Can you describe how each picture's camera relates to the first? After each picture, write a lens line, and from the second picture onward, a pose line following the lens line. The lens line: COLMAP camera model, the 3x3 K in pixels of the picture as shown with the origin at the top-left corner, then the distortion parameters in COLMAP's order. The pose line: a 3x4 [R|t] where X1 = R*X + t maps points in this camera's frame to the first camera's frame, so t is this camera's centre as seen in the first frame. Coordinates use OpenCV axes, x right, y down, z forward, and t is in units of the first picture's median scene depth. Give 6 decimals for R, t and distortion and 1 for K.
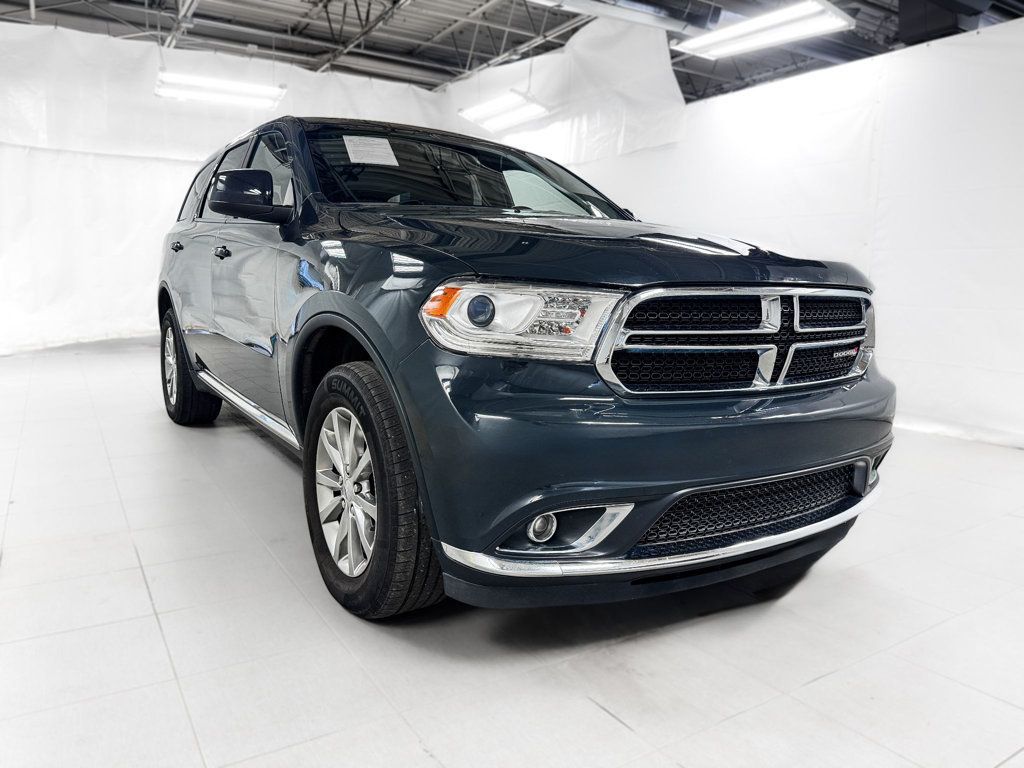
lens RADIAL K [[730.8, 0, 512.0], [0, 730.8, 384.0], [0, 0, 1]] dist [0.023823, -0.024853]
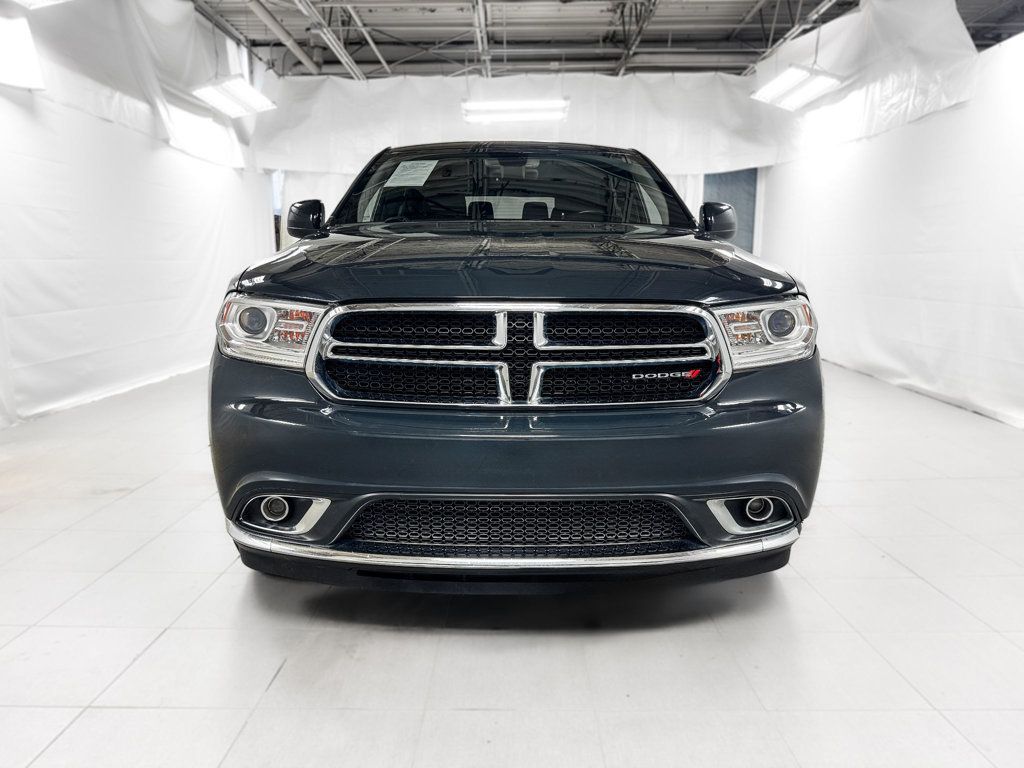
lens RADIAL K [[730.8, 0, 512.0], [0, 730.8, 384.0], [0, 0, 1]] dist [0.023823, -0.024853]
pose [[0.844553, 0.064555, -0.531566, 0.234870], [-0.057442, 0.997900, 0.029924, -0.014292], [0.532381, 0.005262, 0.846488, 0.049983]]
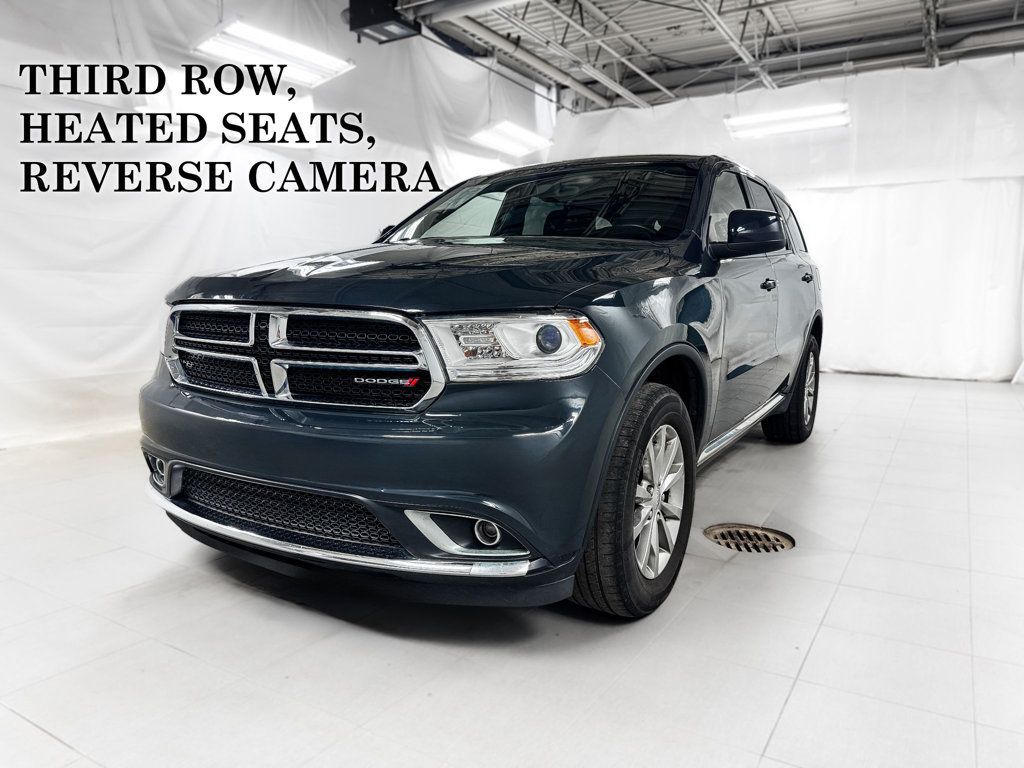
lens RADIAL K [[726.9, 0, 518.7], [0, 726.9, 394.0], [0, 0, 1]] dist [0.003779, -0.004845]
pose [[0.456590, 0.107837, -0.883118, 0.401832], [-0.122089, 0.990831, 0.057867, -0.029718], [0.881260, 0.081397, 0.465569, 0.226176]]
